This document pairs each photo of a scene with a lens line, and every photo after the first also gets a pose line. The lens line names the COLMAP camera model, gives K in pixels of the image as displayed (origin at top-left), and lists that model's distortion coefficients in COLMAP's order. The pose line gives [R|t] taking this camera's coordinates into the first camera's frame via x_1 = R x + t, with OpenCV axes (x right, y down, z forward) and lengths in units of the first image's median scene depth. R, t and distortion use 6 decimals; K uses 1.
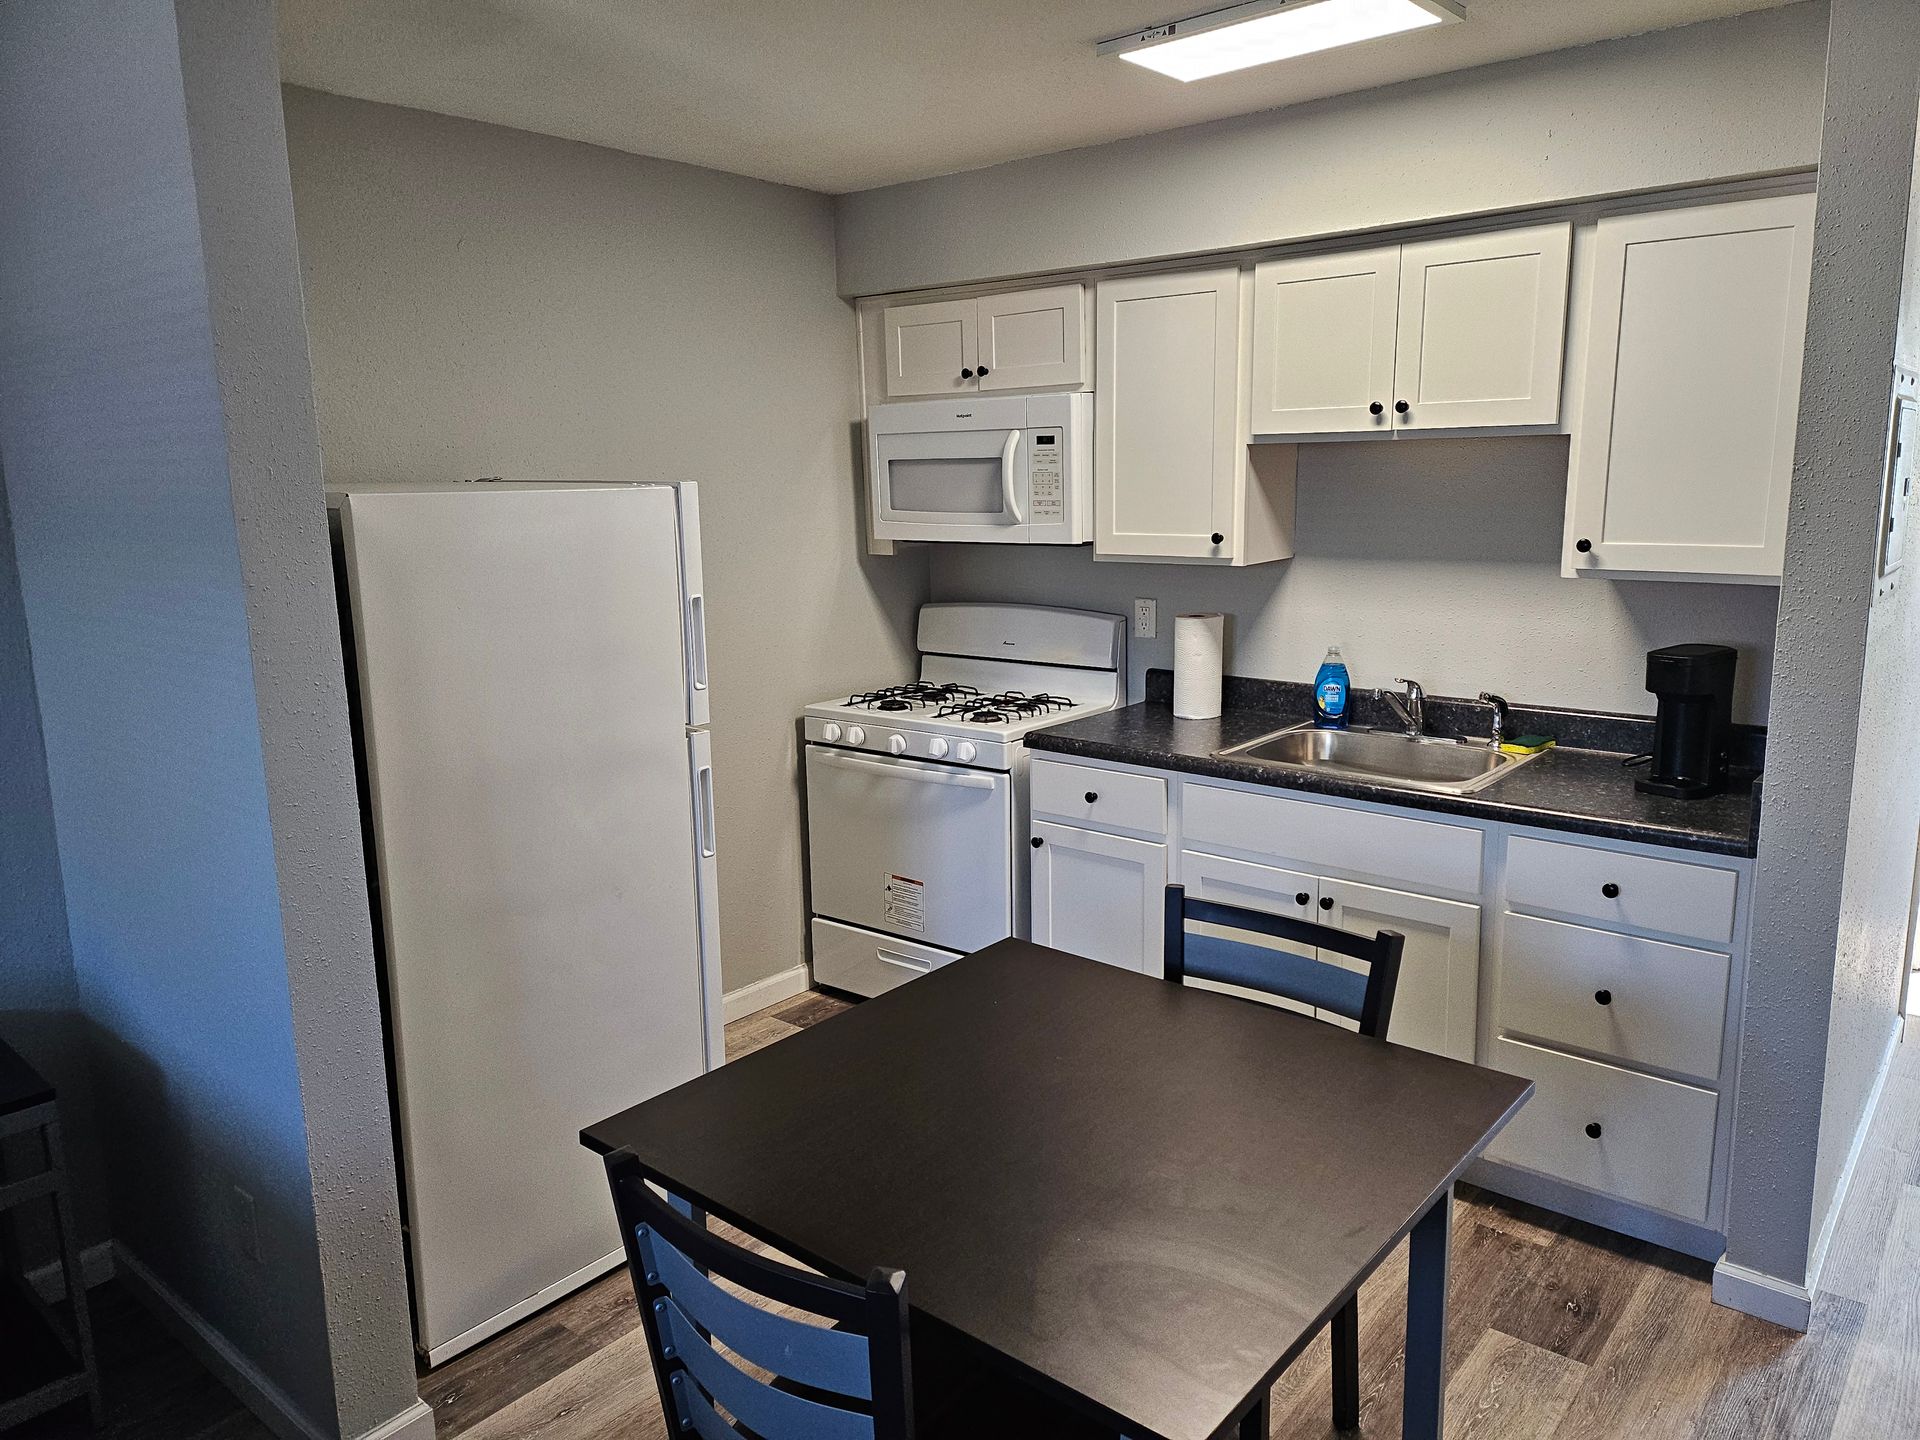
lens RADIAL K [[1342.0, 0, 971.7], [0, 1342.0, 706.6], [0, 0, 1]] dist [0.088870, -0.091772]
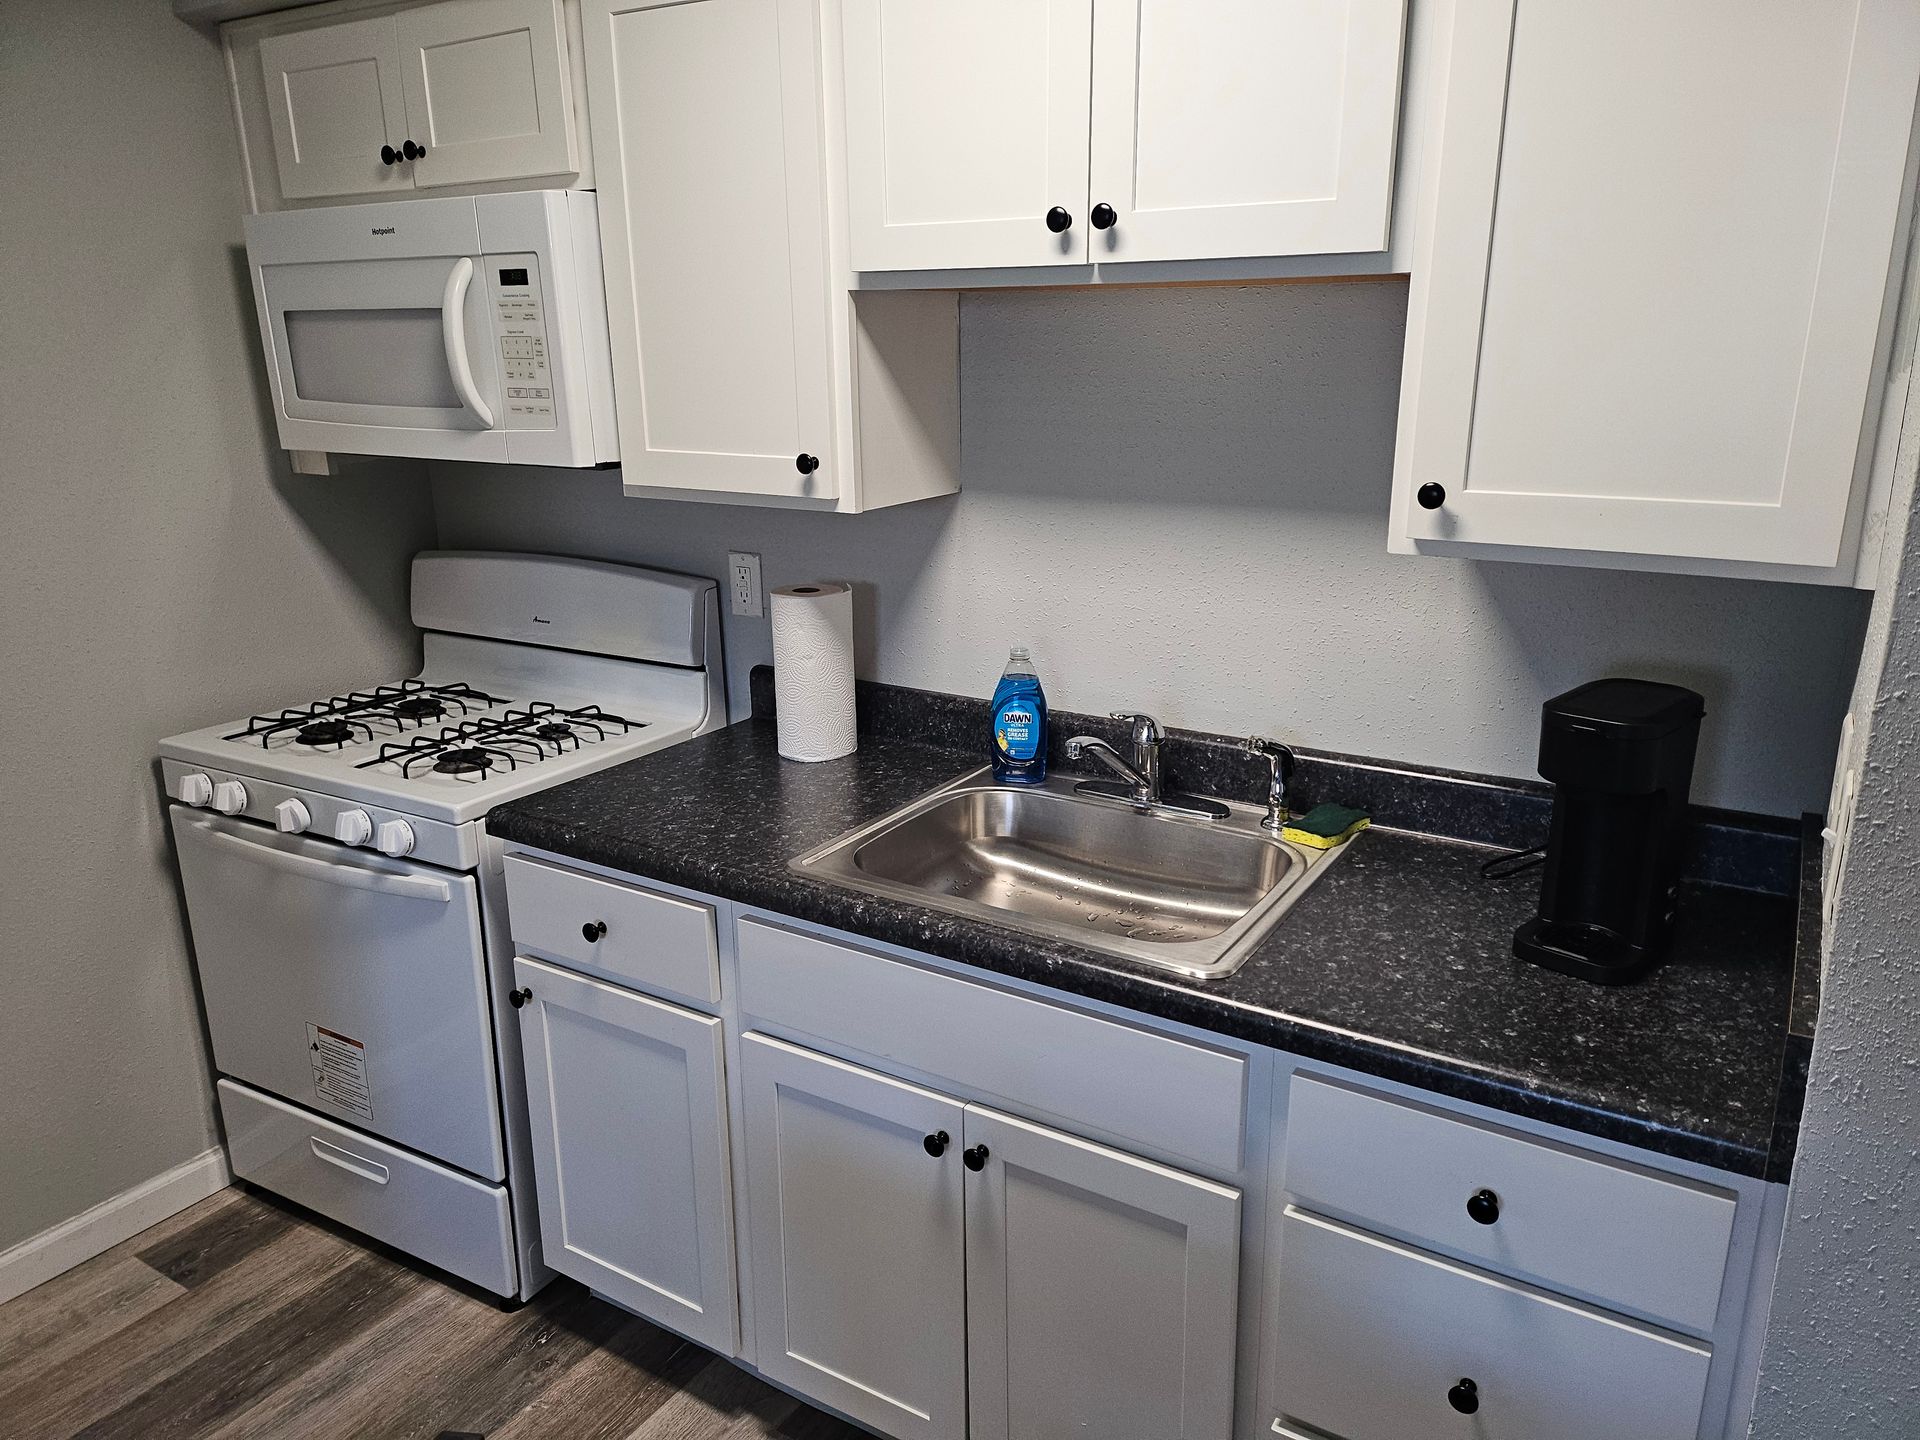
lens RADIAL K [[1332.5, 0, 1003.6], [0, 1332.5, 718.7], [0, 0, 1]] dist [0.070247, -0.067750]
pose [[0.987602, -0.031046, 0.153880, 0.165683], [0.016322, 0.995244, 0.096037, -0.067868], [-0.156130, -0.092335, 0.983411, 0.411223]]
